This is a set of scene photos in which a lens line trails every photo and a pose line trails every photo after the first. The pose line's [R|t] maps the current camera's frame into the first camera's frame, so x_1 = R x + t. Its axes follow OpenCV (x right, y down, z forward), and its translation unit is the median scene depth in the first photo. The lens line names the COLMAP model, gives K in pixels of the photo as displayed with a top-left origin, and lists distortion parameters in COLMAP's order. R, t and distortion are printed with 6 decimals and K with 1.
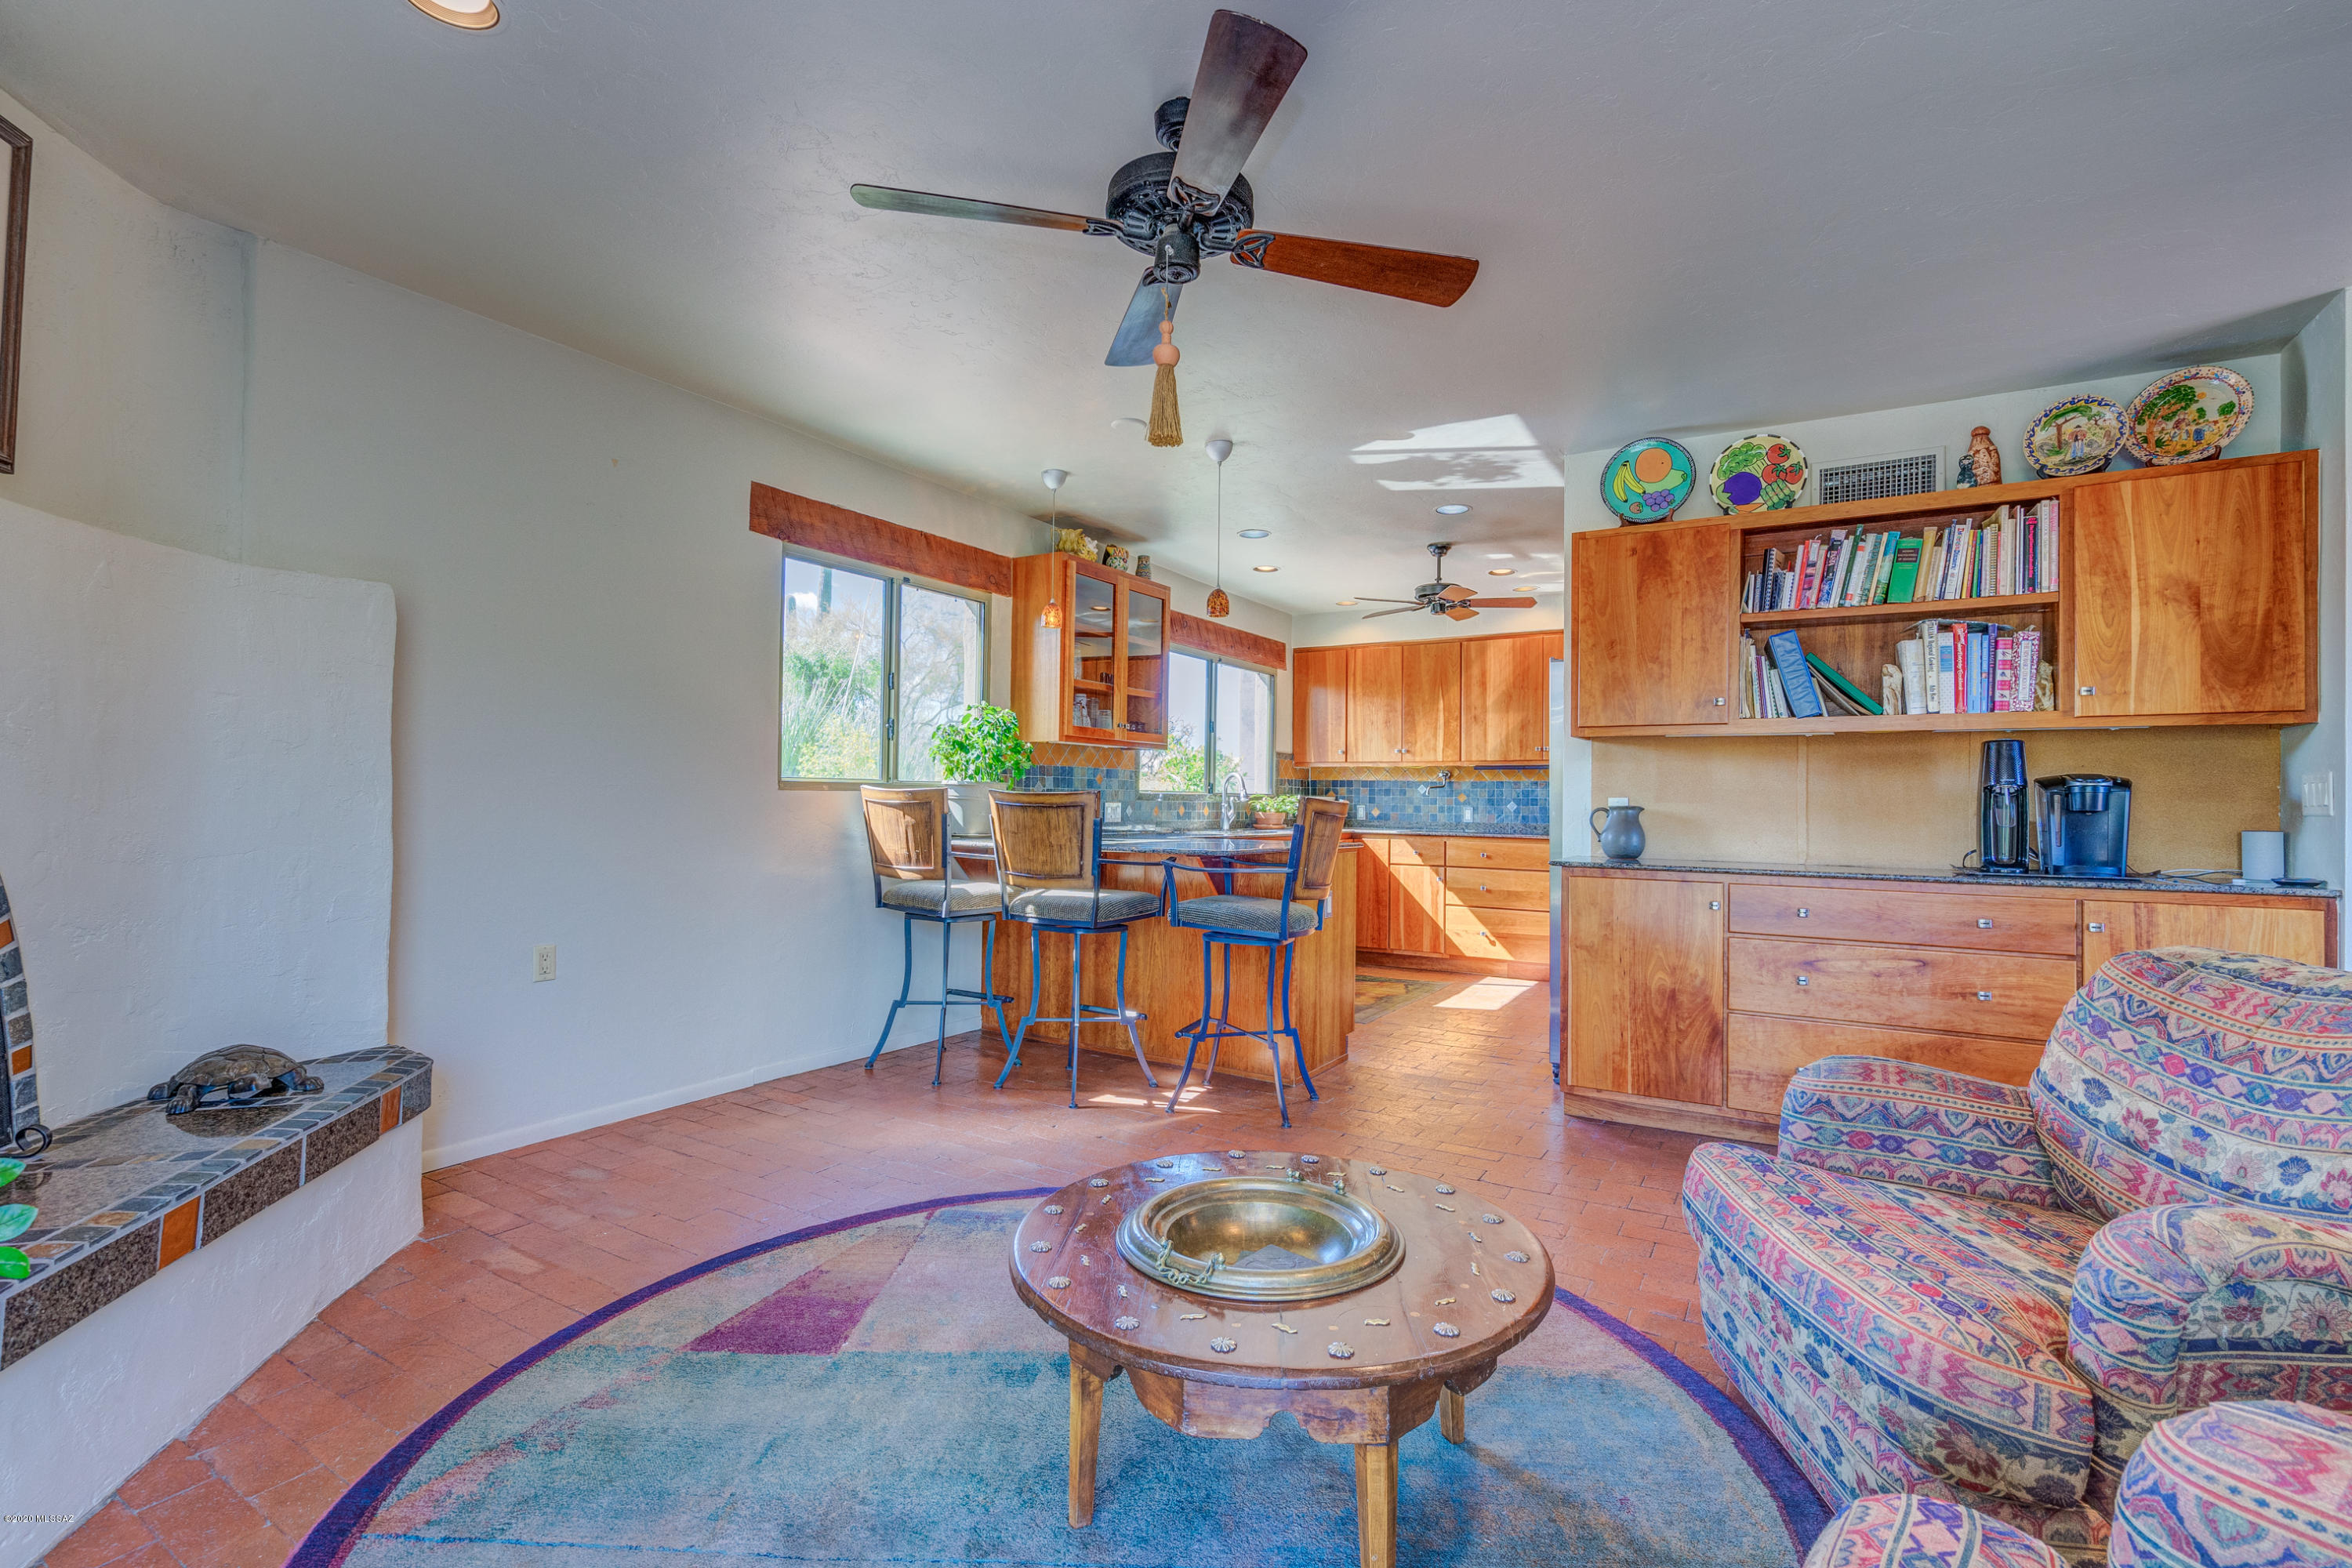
lens RADIAL K [[1091.3, 0, 1176.0], [0, 1091.3, 784.0], [0, 0, 1]] dist [0.023150, 0.000213]
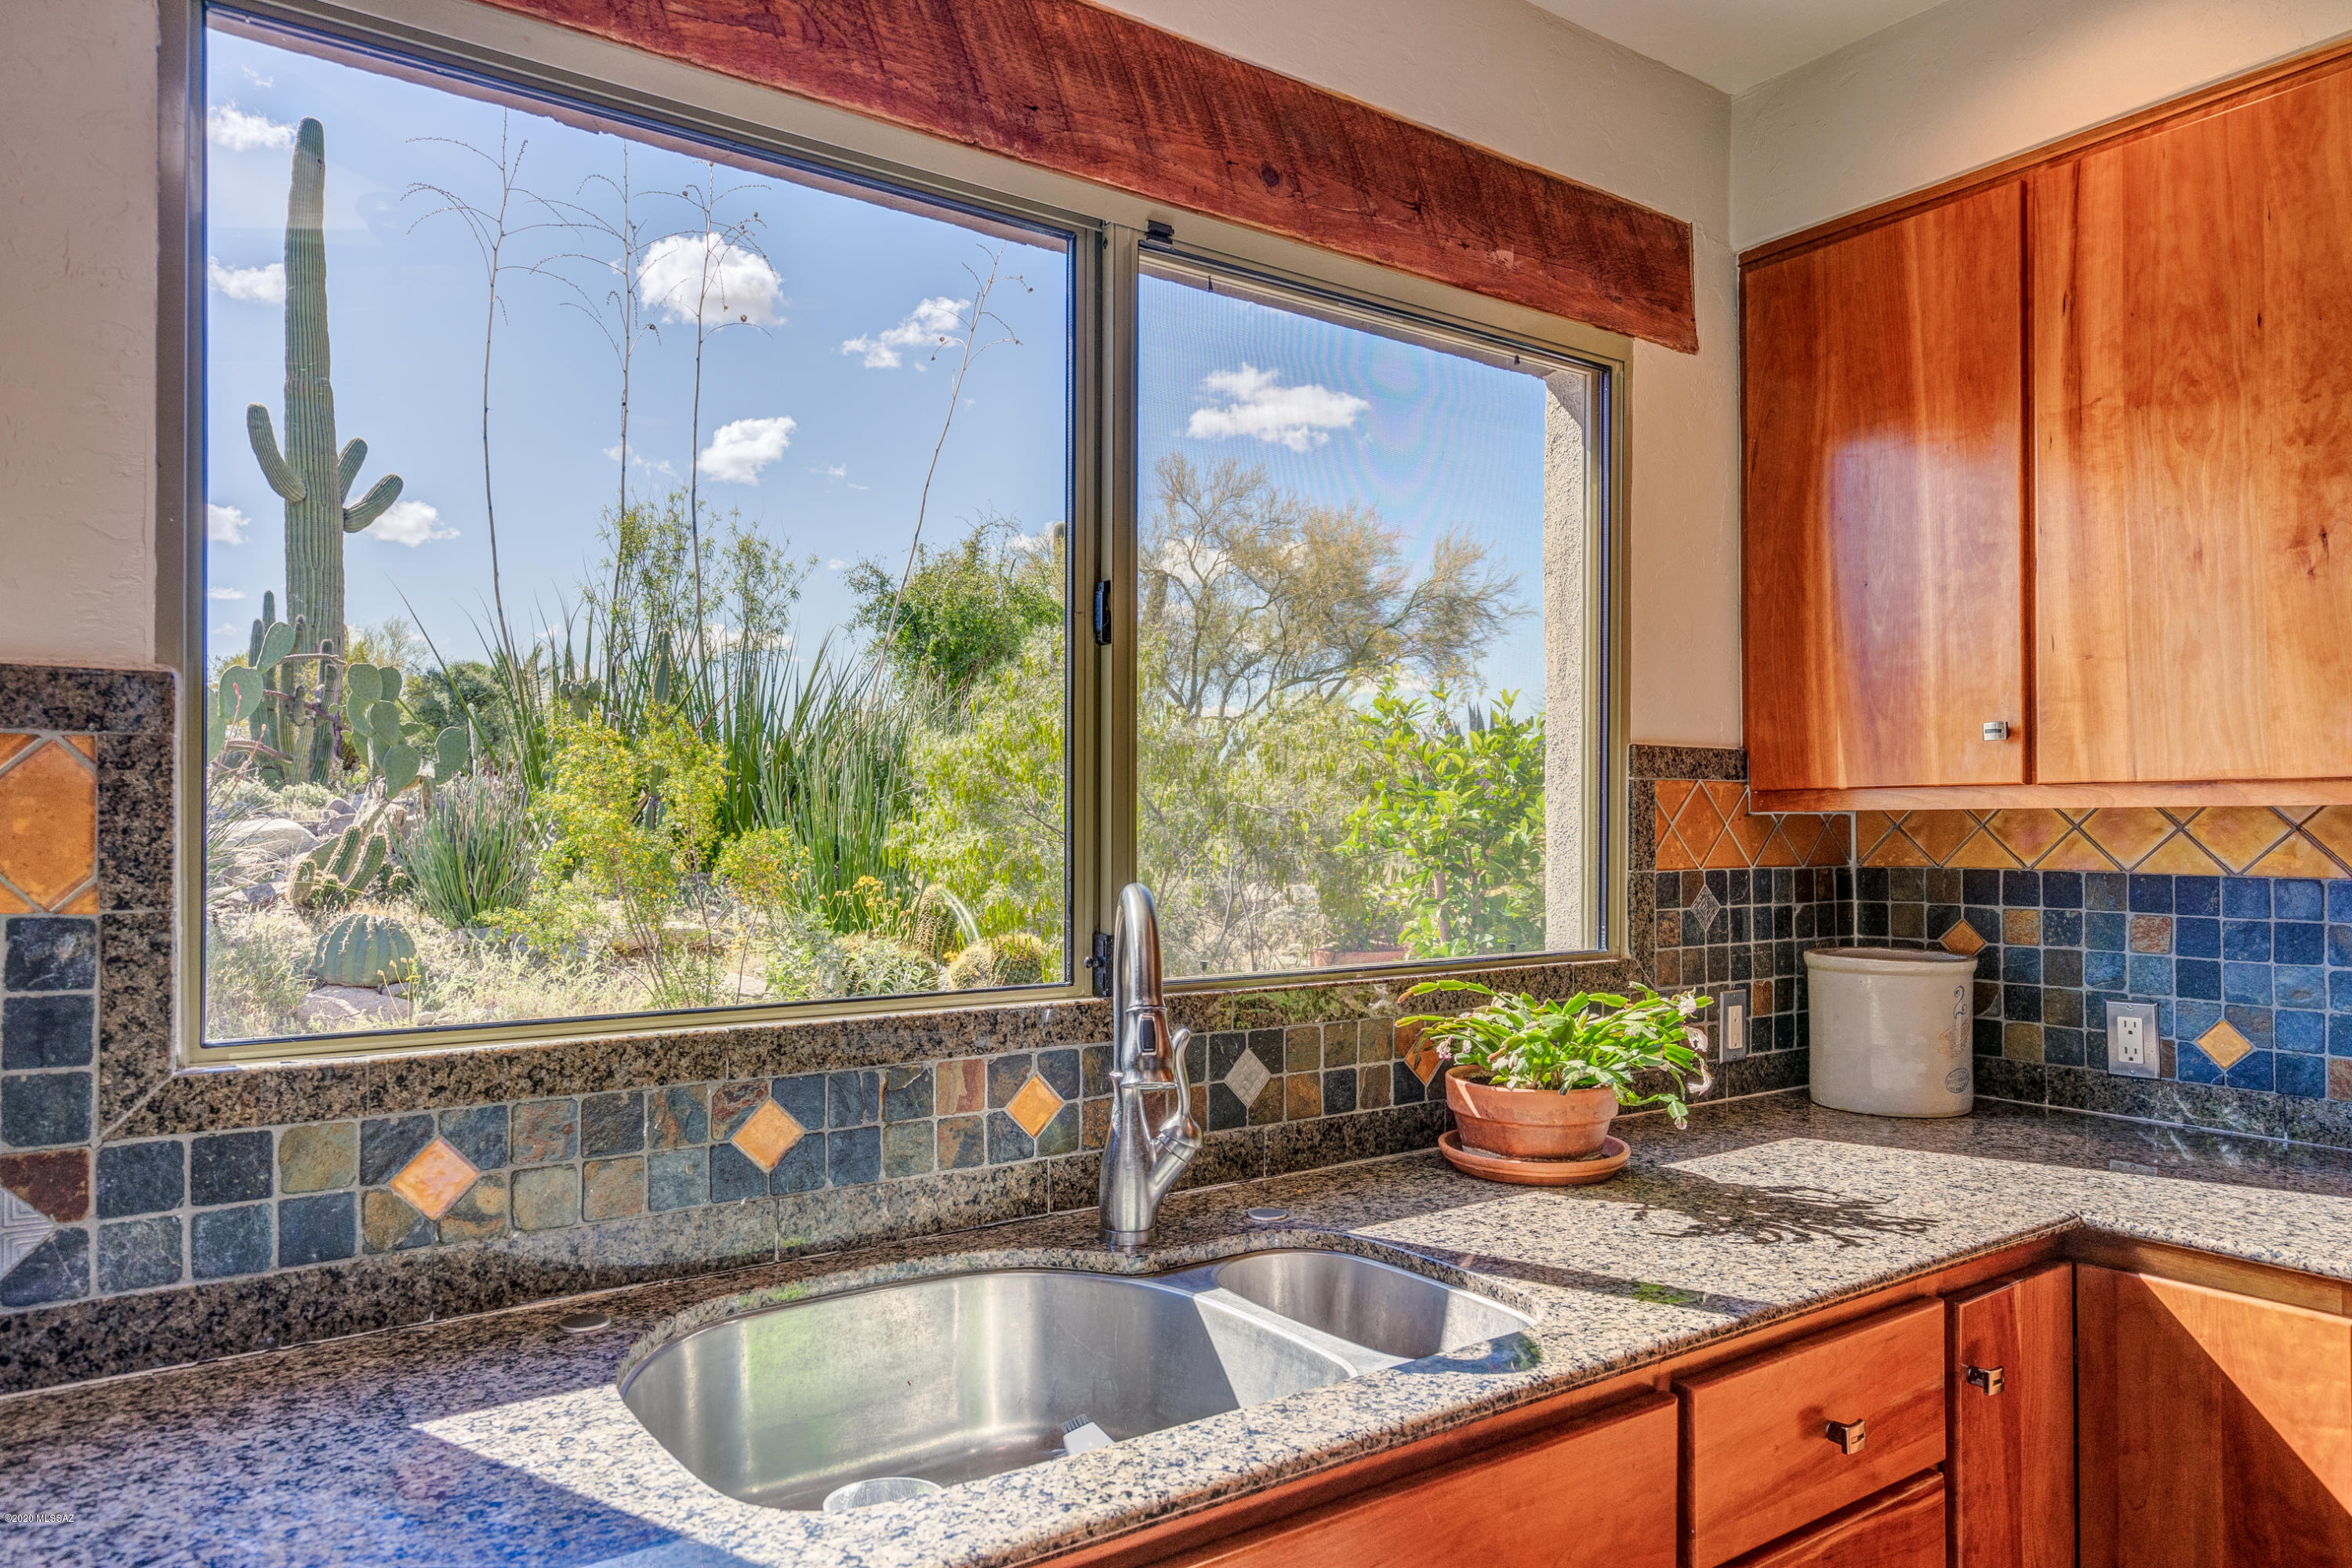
lens RADIAL K [[1472.1, 0, 1136.6], [0, 1472.1, 827.5], [0, 0, 1]] dist [0.004954, 0.001061]
pose [[0.902946, -0.017662, -0.429391, 0.136176], [0.020822, 0.999780, 0.002661, -0.017712], [0.429249, -0.011343, 0.903115, 0.761001]]
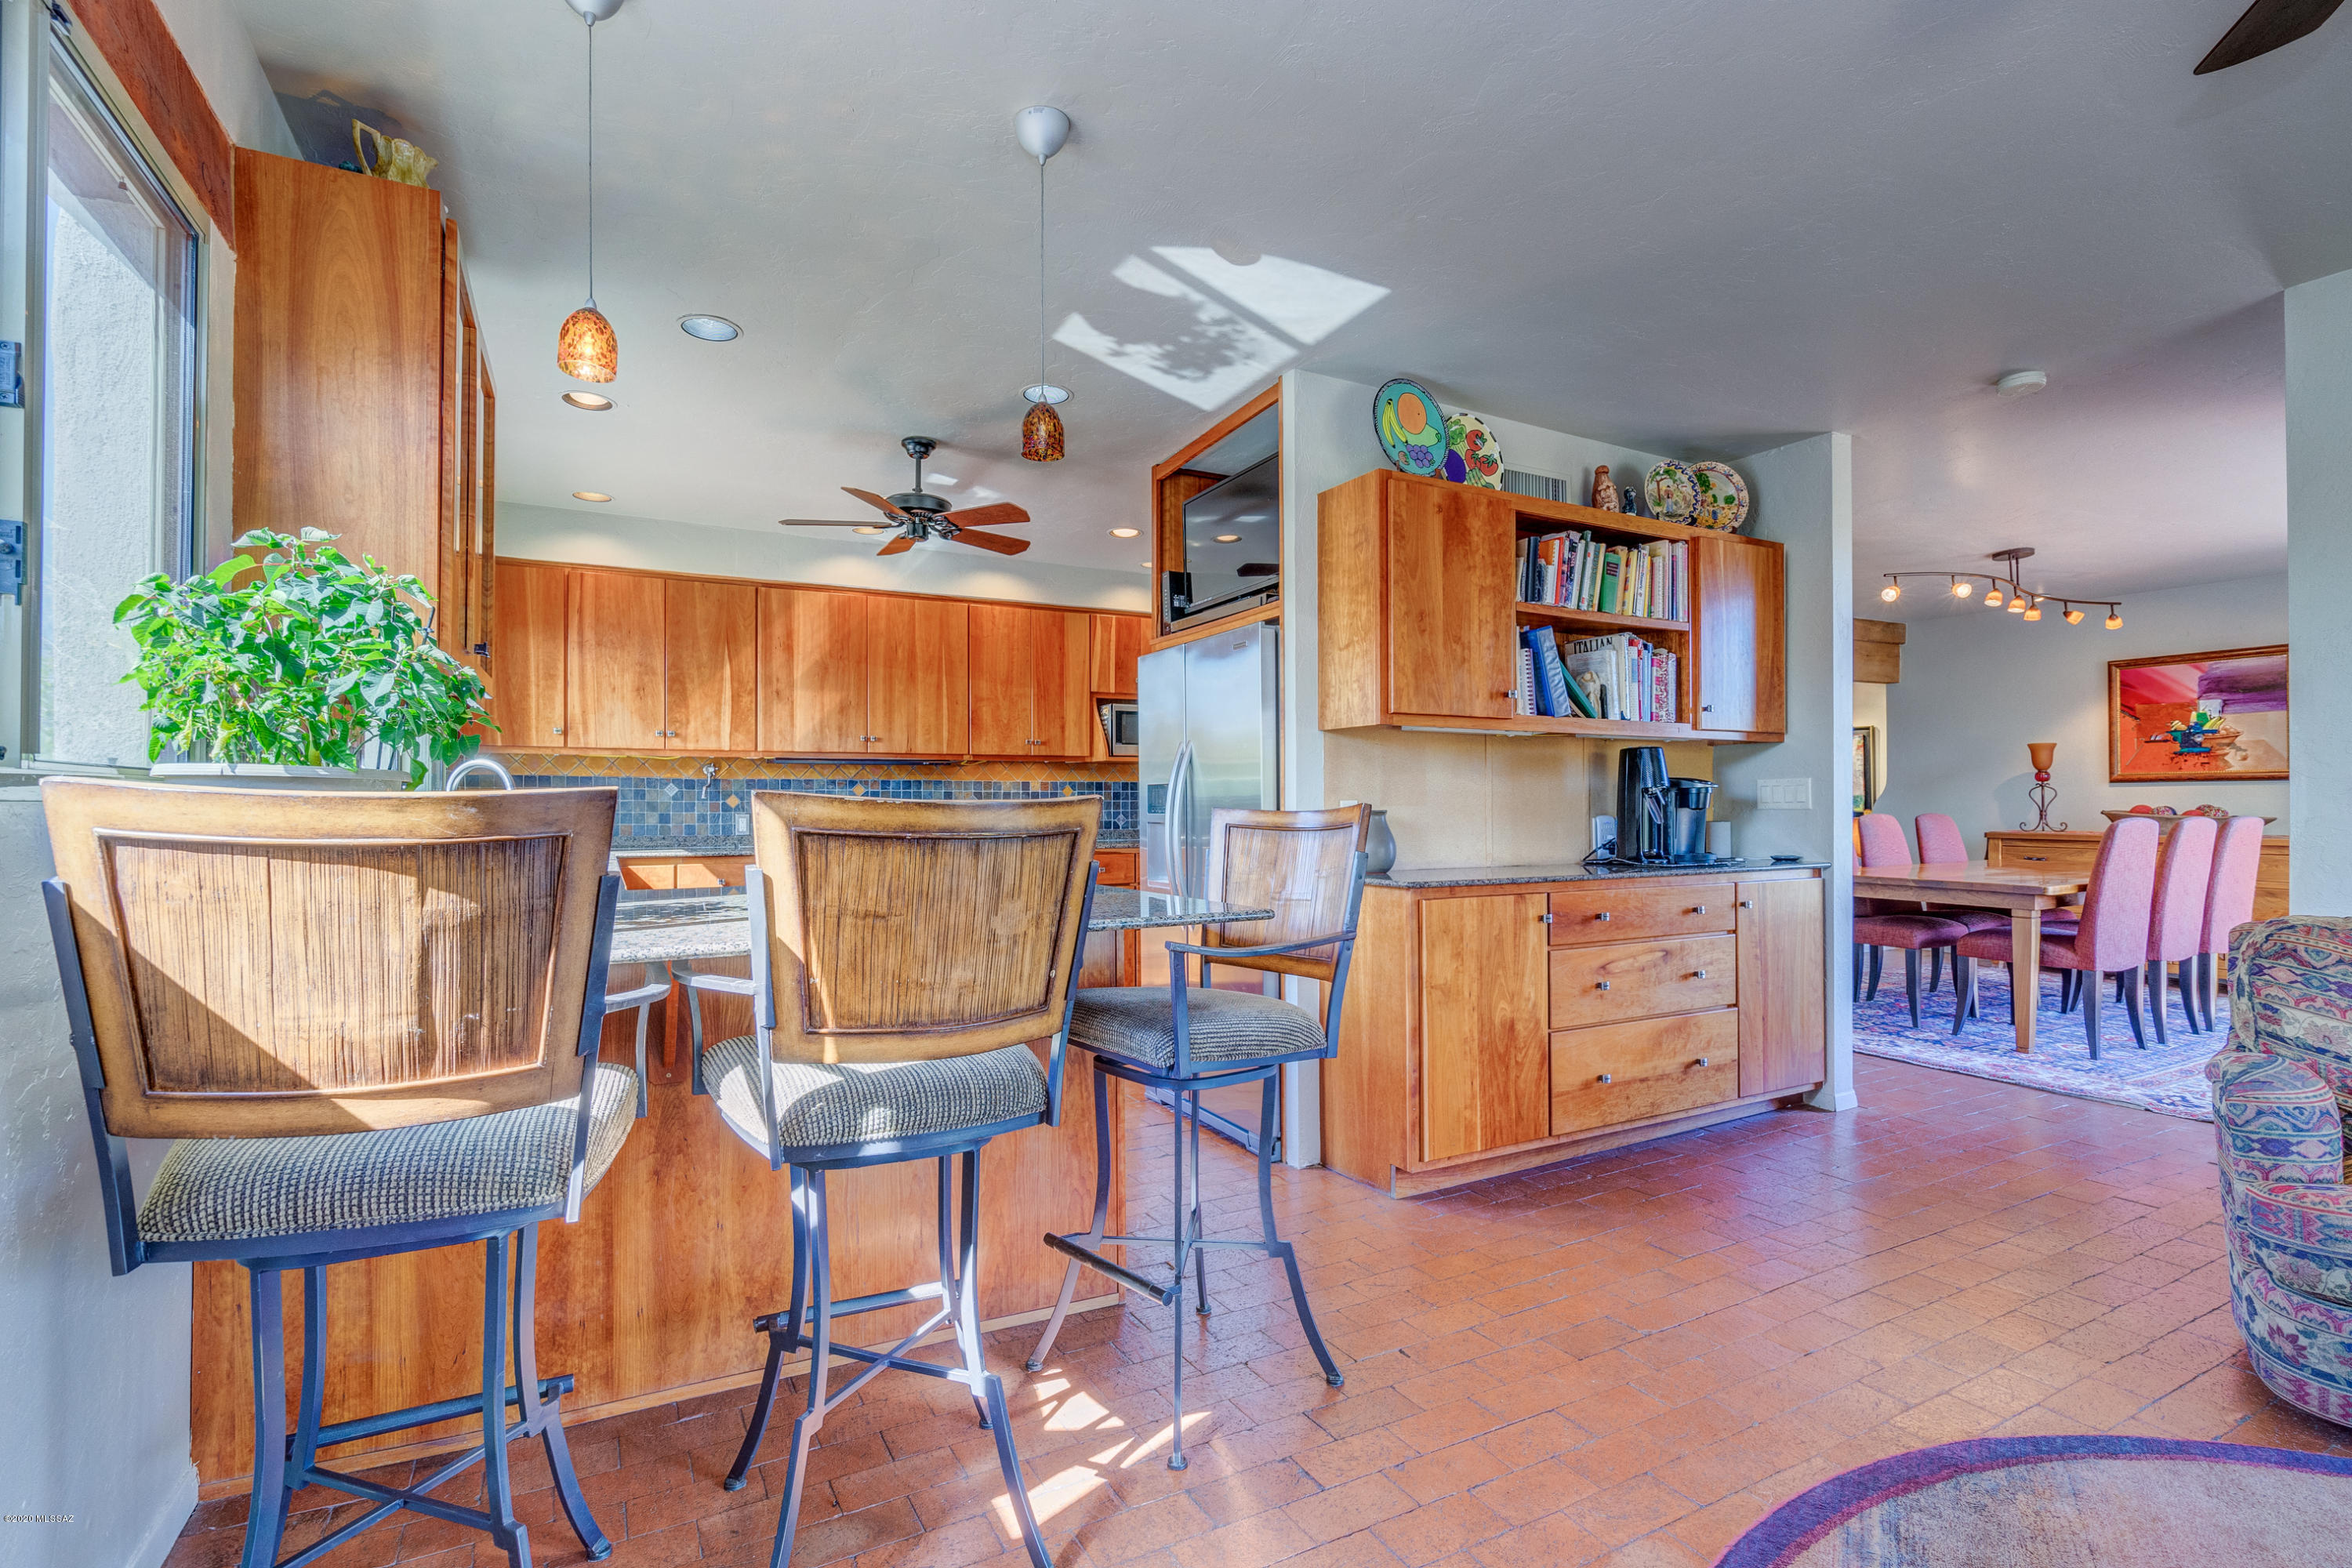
lens RADIAL K [[1084.1, 0, 1164.2], [0, 1084.1, 792.1], [0, 0, 1]] dist [-0.000117, 0.001875]
pose [[0.517178, -0.003236, 0.855872, -0.218604], [-0.003595, 0.999976, 0.005953, 0.001018], [-0.855870, -0.006156, 0.517154, 0.401398]]
